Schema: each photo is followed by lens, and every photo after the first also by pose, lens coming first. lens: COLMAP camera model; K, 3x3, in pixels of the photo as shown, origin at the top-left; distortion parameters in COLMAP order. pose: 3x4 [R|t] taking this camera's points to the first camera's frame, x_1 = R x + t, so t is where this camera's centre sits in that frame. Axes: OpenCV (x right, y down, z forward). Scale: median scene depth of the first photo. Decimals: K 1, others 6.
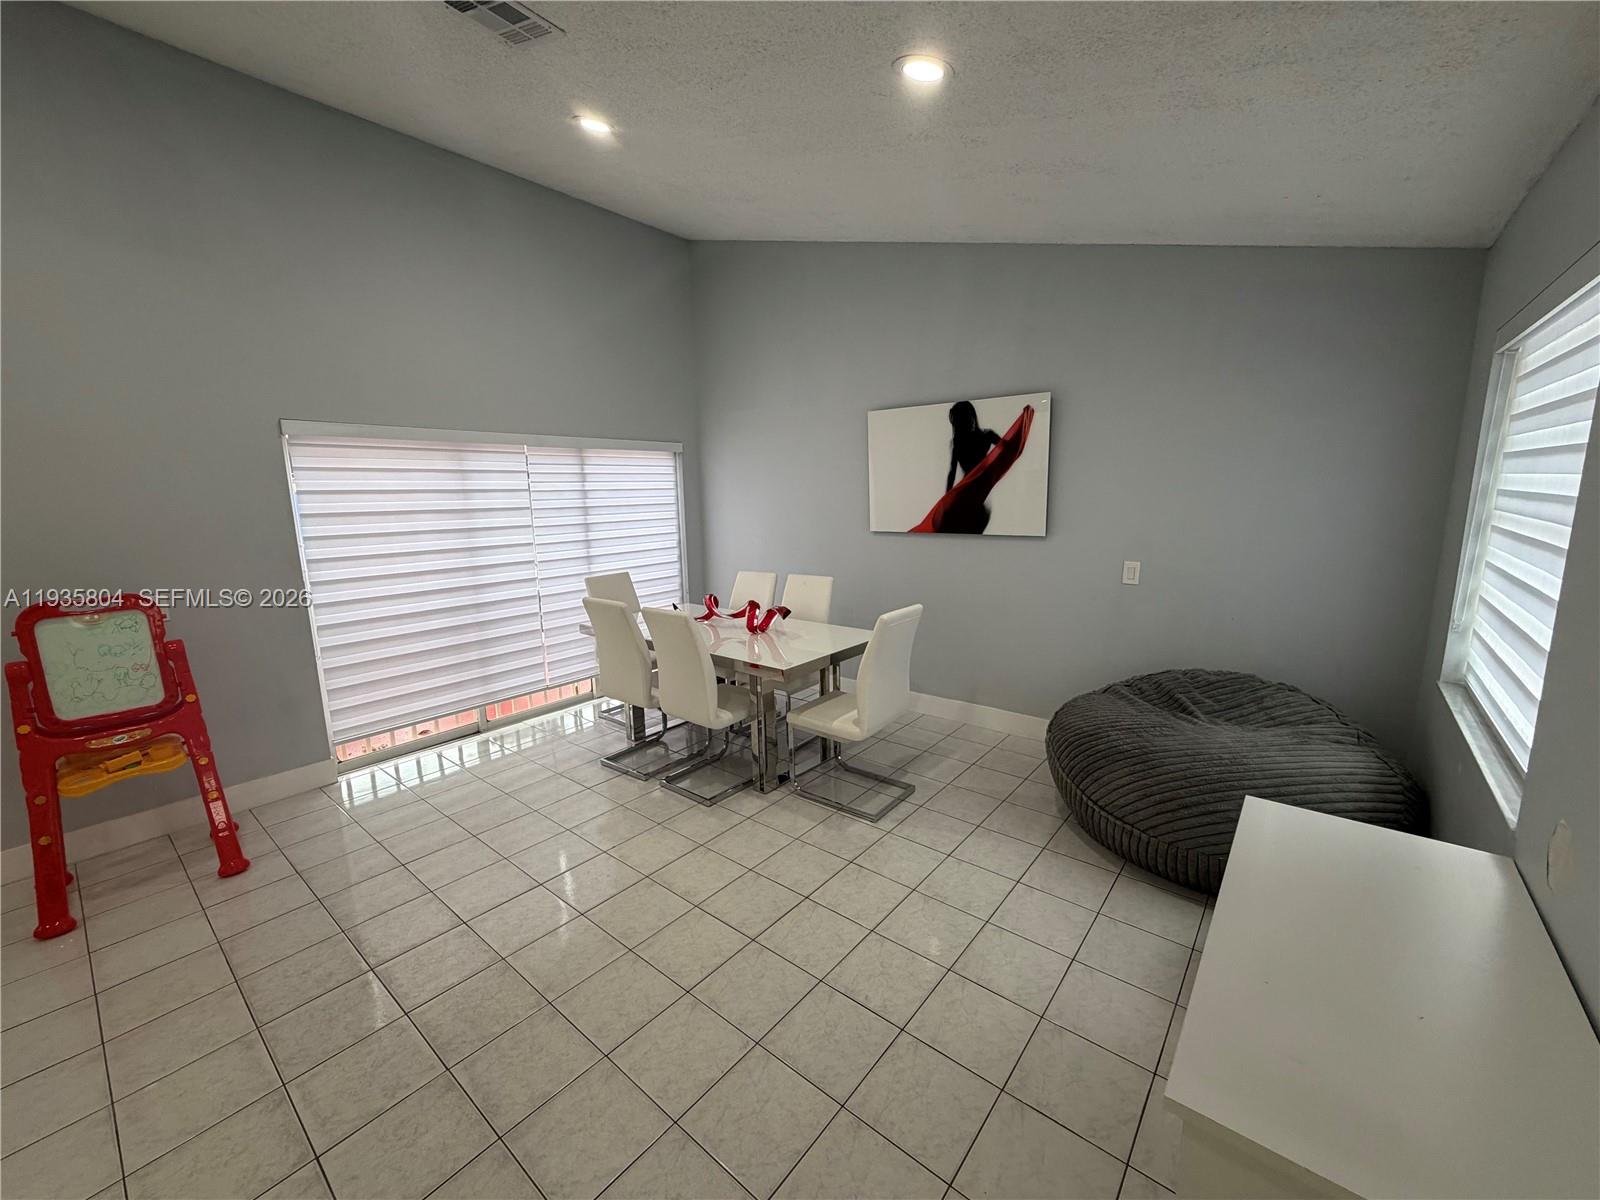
lens RADIAL K [[639.1, 0, 801.0], [0, 639.1, 598.9], [0, 0, 1]] dist [0.000037, -0.000581]
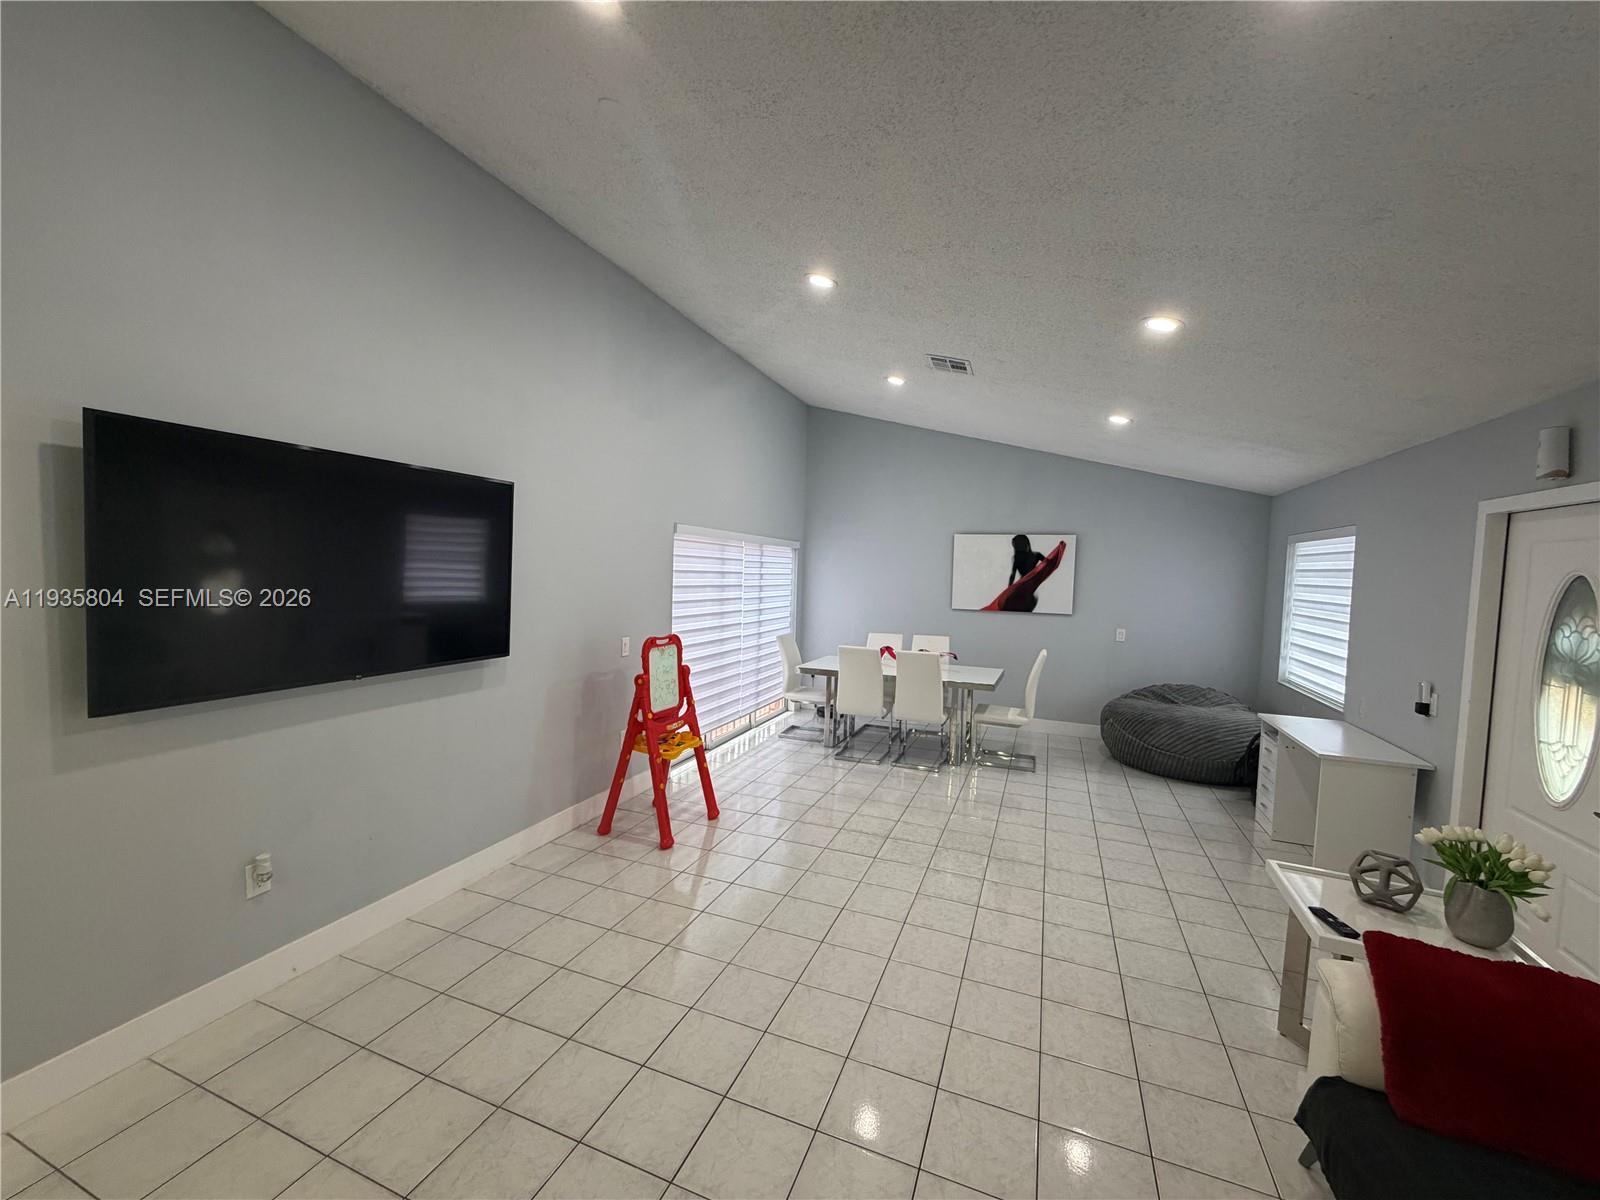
lens RADIAL K [[639.1, 0, 801.5], [0, 639.1, 600.3], [0, 0, 1]] dist [0.000037, -0.000581]
pose [[0.949885, 0.032703, 0.310885, -0.831418], [0.005483, 0.992617, -0.121167, 0.069096], [-0.312552, 0.116799, 0.942692, -0.407774]]
